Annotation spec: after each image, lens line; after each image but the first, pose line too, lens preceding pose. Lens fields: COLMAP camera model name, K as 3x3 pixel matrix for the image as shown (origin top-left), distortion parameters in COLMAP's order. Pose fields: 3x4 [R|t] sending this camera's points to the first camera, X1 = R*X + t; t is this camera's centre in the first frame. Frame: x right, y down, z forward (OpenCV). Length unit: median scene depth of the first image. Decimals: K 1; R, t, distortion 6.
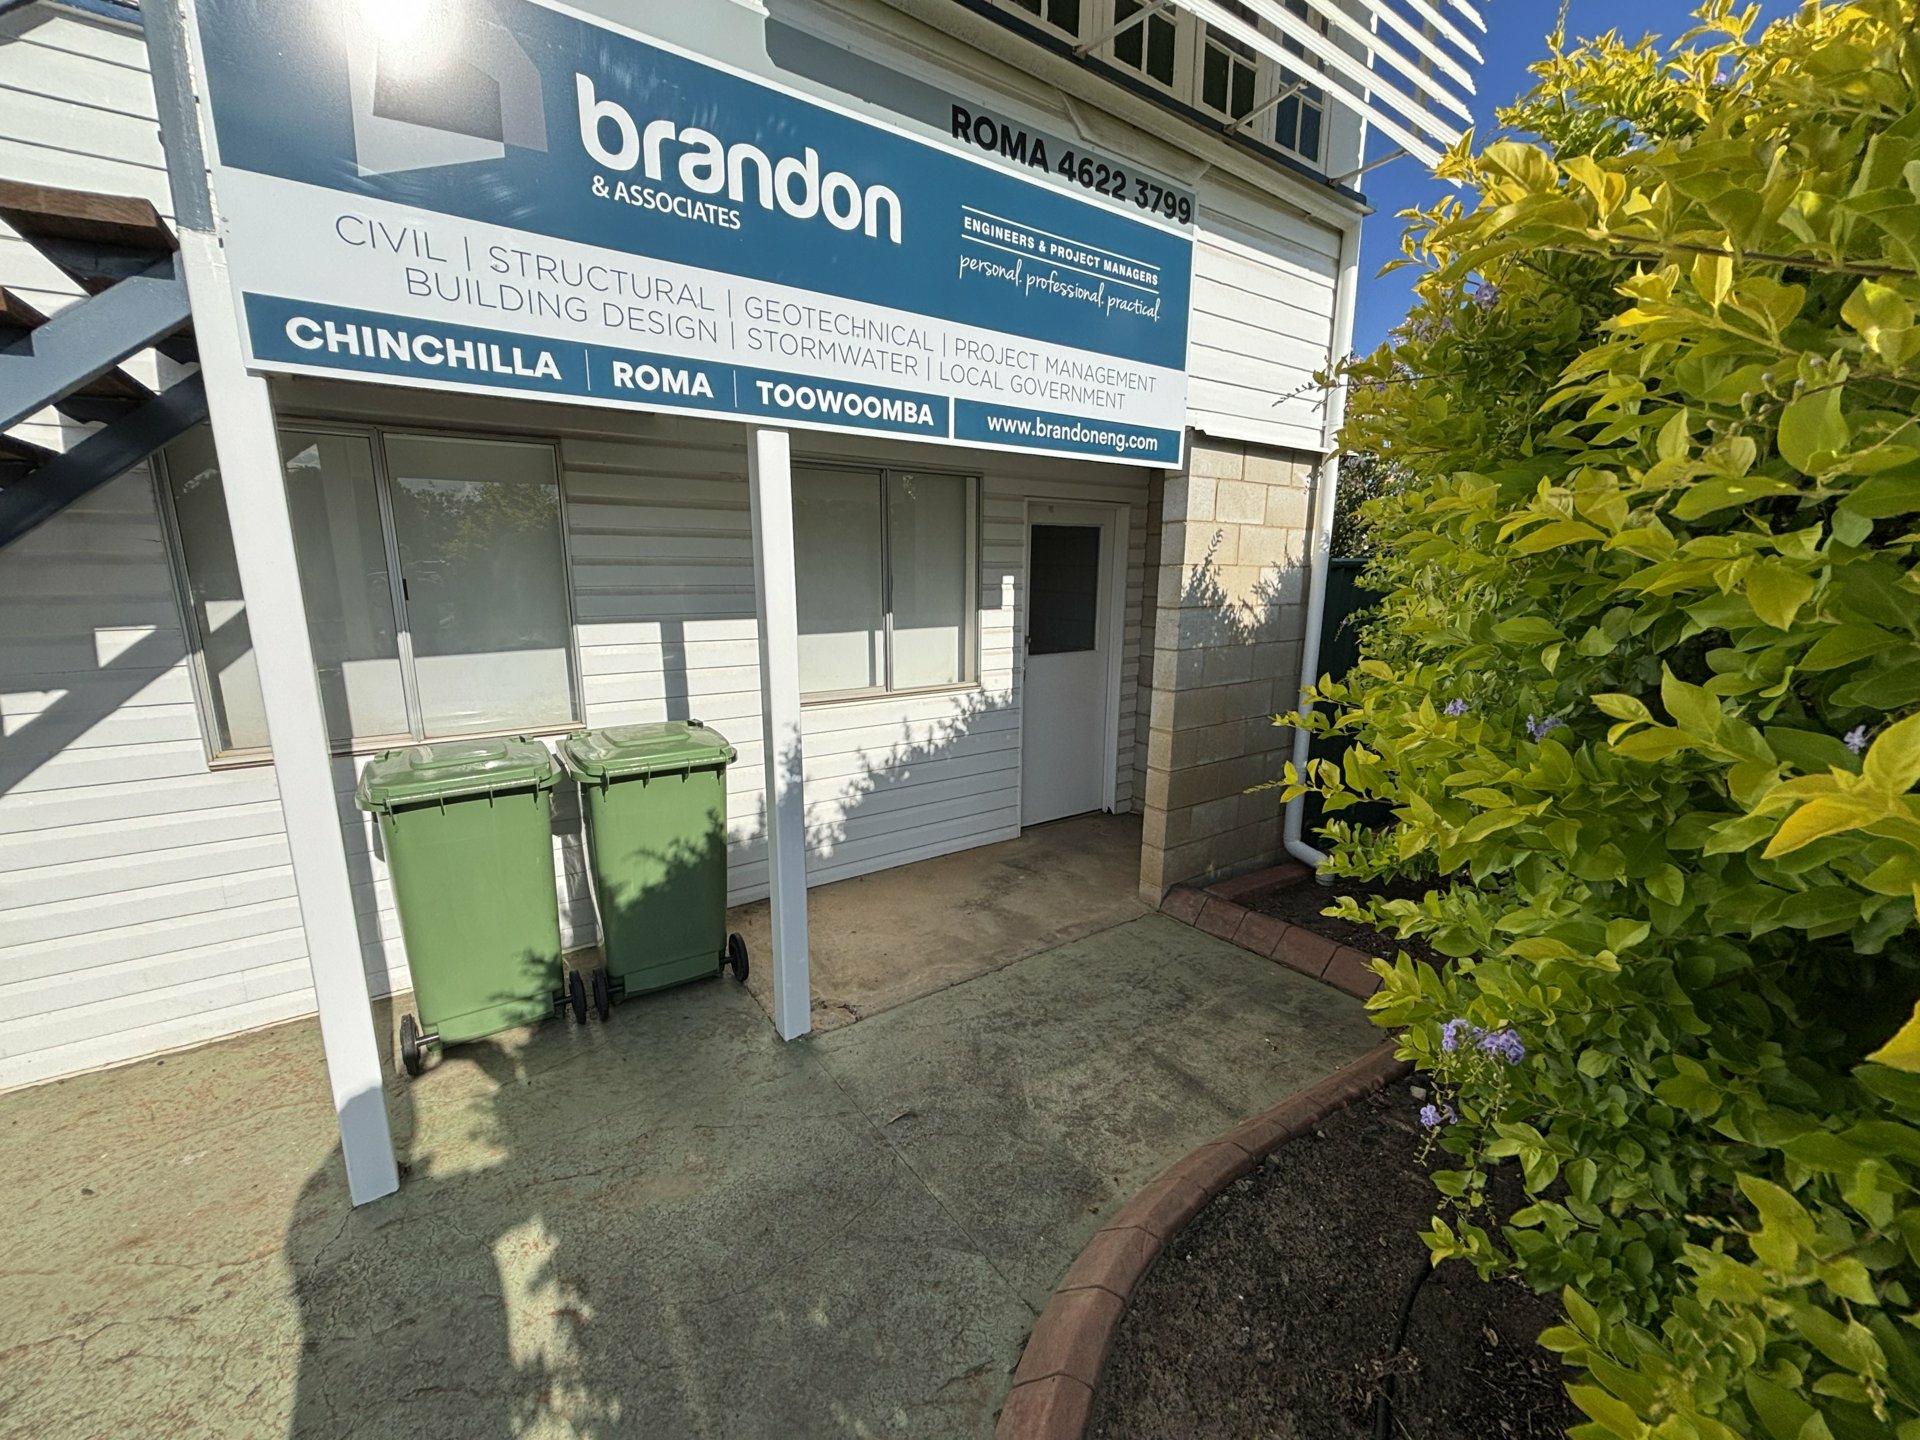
lens RADIAL K [[772.7, 0, 957.4], [0, 772.7, 724.3], [0, 0, 1]] dist [0.007218, -0.000084]
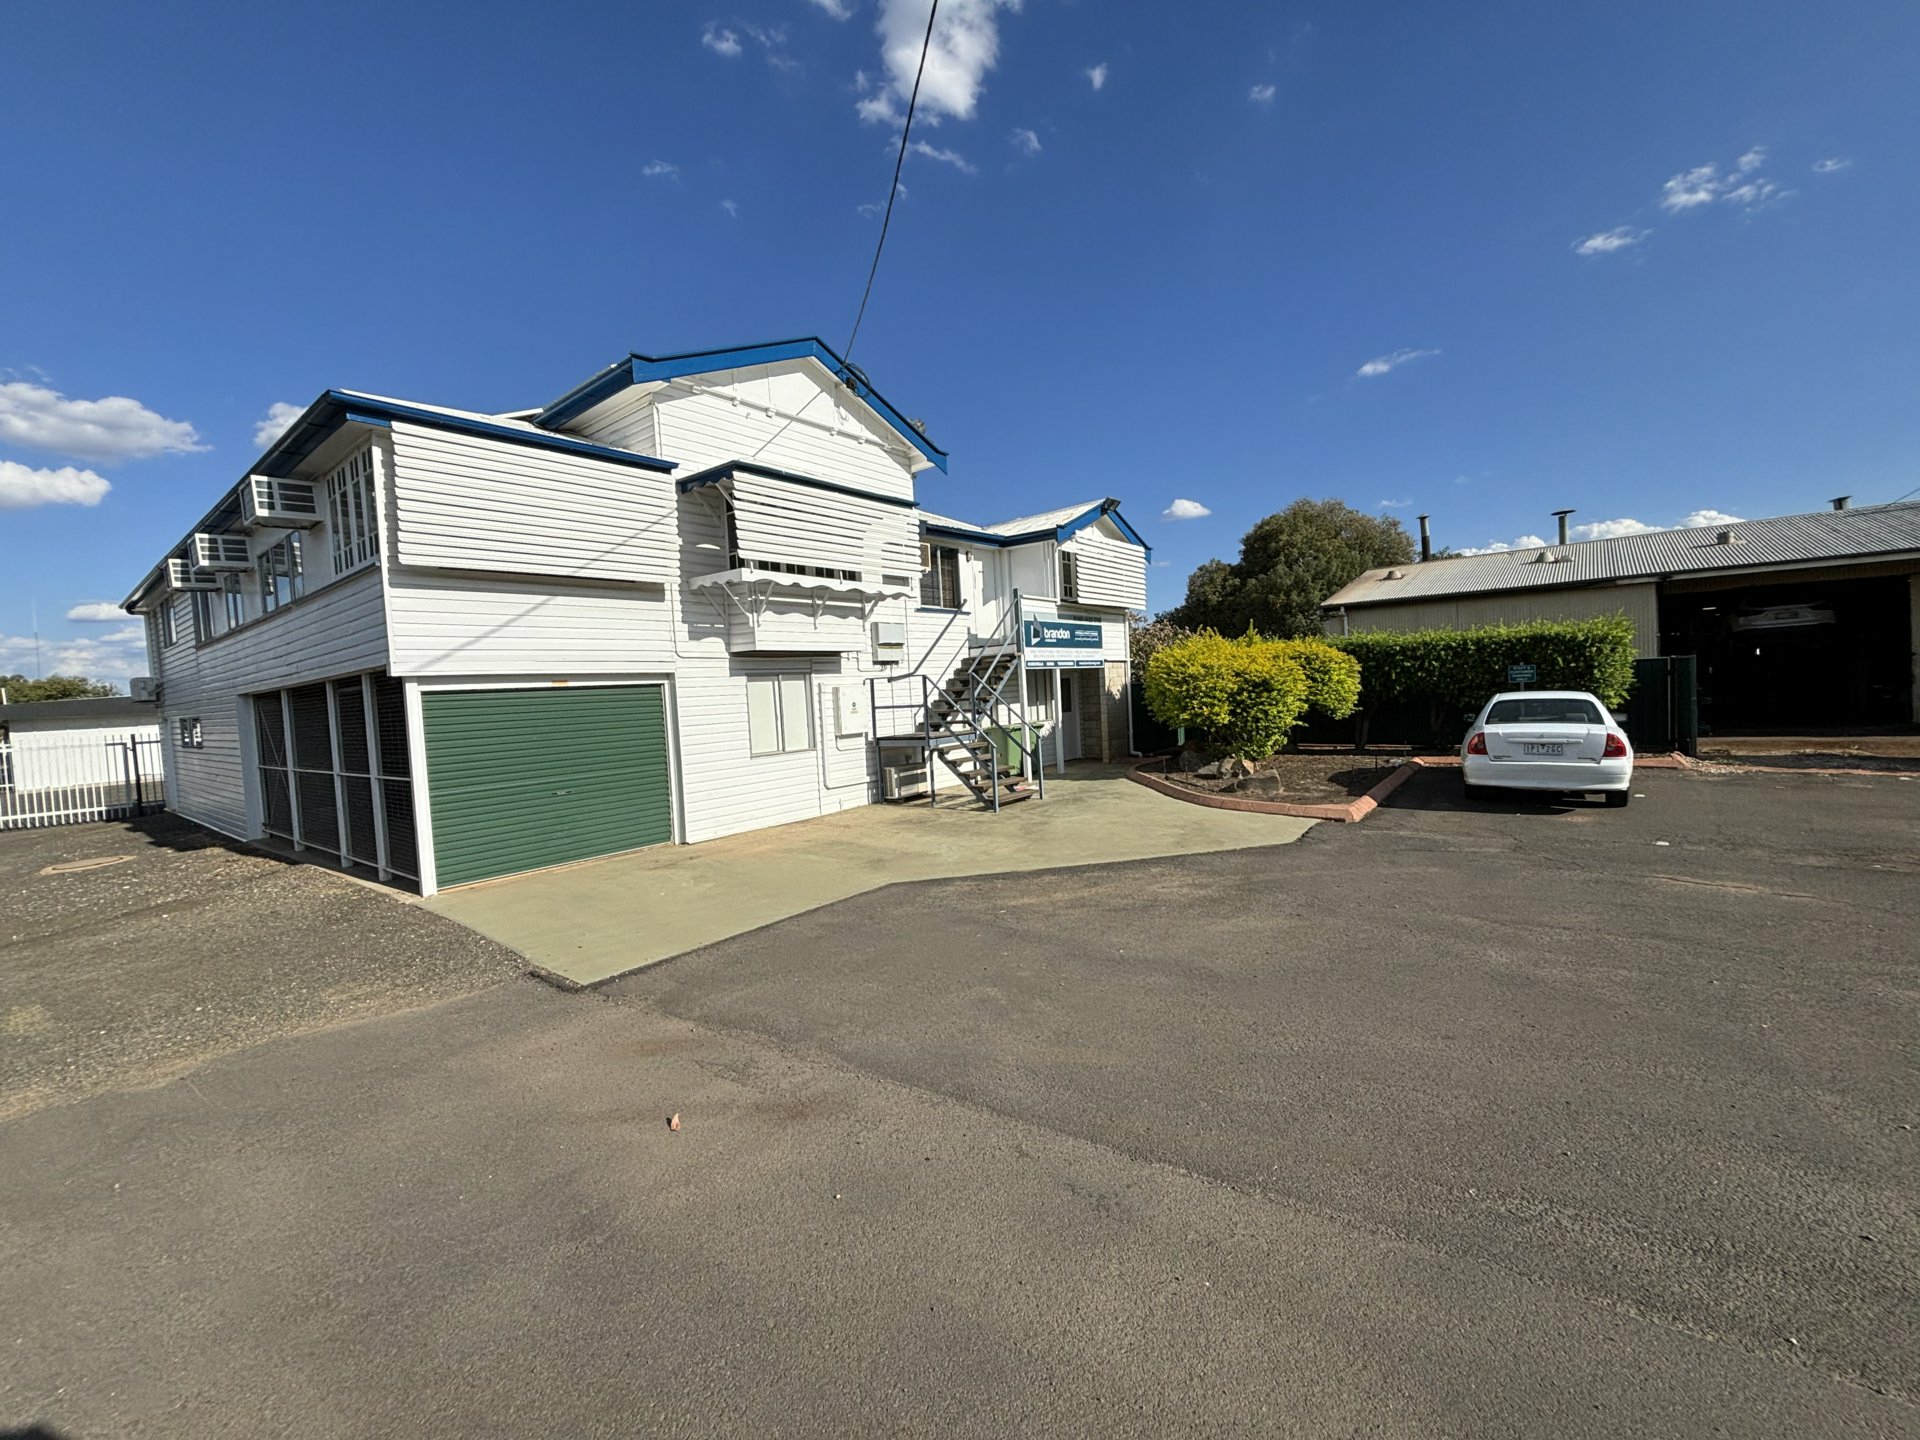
lens RADIAL K [[772.7, 0, 957.9], [0, 772.7, 722.7], [0, 0, 1]] dist [0.007218, -0.000084]
pose [[0.957385, -0.055777, 0.283377, -2.107291], [0.103110, 0.982524, -0.154965, 0.715653], [-0.269782, 0.177581, 0.946405, -3.499805]]
